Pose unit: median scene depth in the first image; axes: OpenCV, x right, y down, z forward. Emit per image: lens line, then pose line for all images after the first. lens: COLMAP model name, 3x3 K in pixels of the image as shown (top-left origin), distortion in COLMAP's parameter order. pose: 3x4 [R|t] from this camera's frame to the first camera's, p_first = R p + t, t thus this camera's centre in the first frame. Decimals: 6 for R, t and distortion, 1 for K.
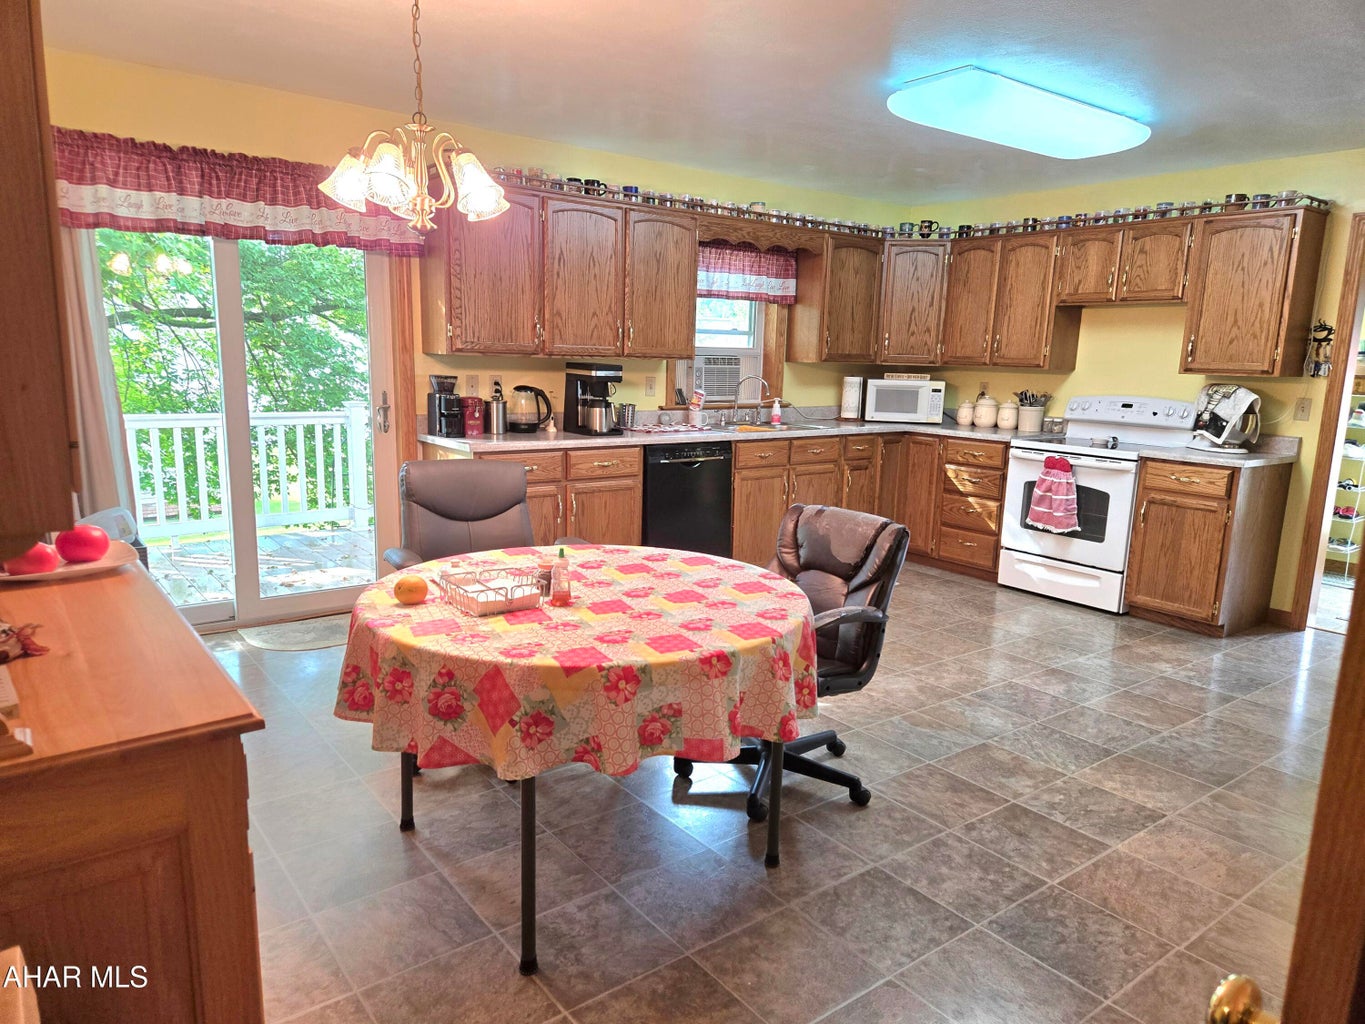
lens RADIAL K [[922.8, 0, 682.5], [0, 922.8, 512.0], [0, 0, 1]] dist [0.036140, -0.001616]
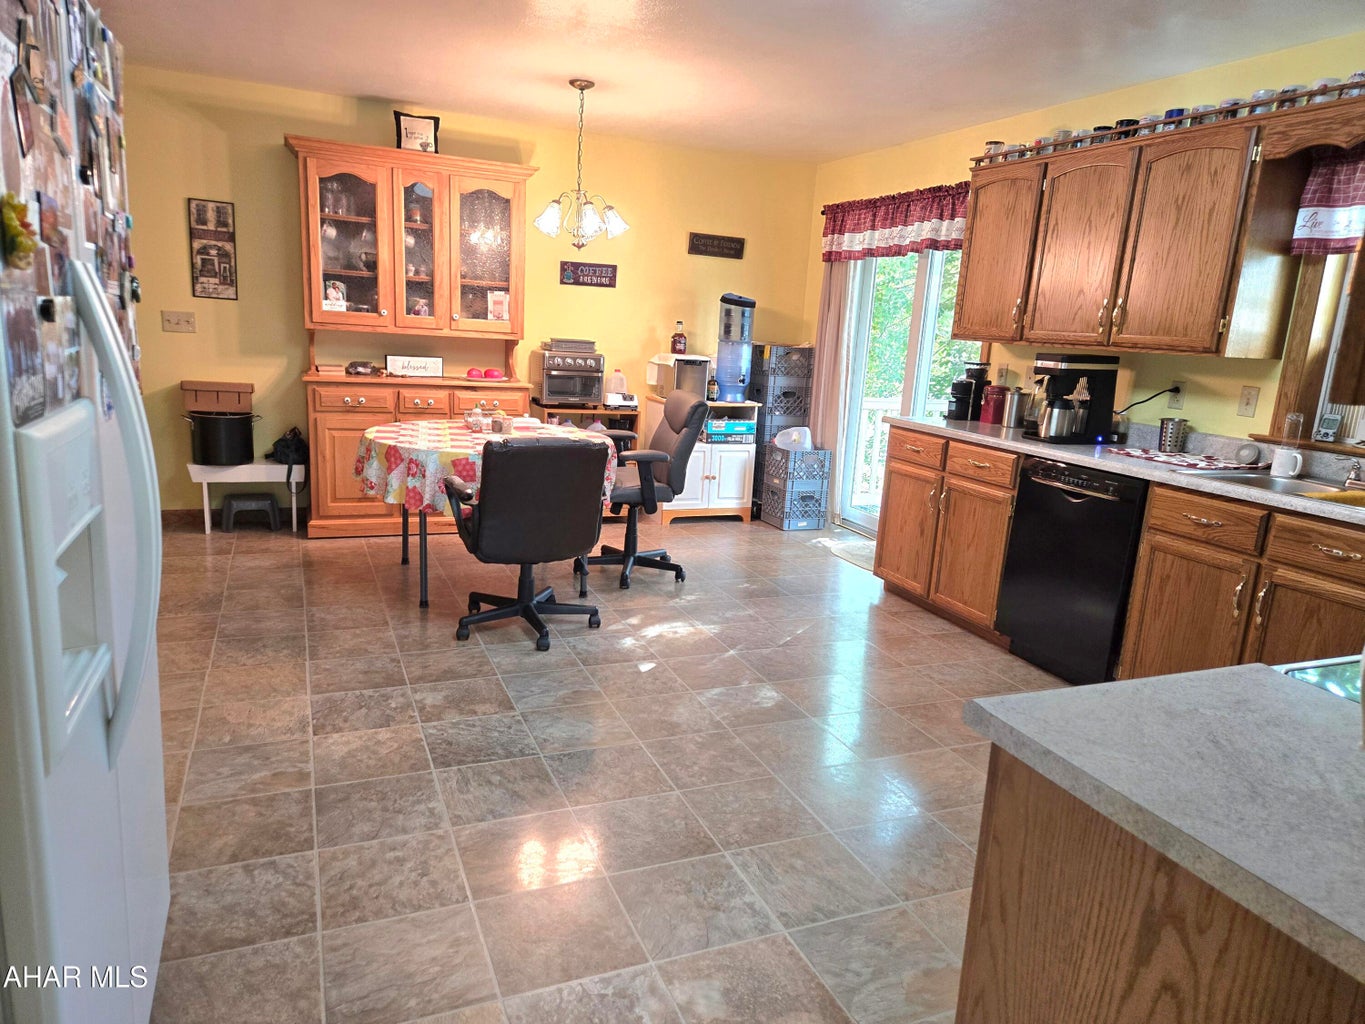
lens RADIAL K [[910.4, 0, 682.5], [0, 910.4, 512.0], [0, 0, 1]] dist [0.053652, -0.000217]
pose [[-0.252724, 0.158600, -0.954451, 0.730687], [-0.235270, 0.946791, 0.219623, -0.119239], [0.938498, 0.280057, -0.201963, 0.828894]]
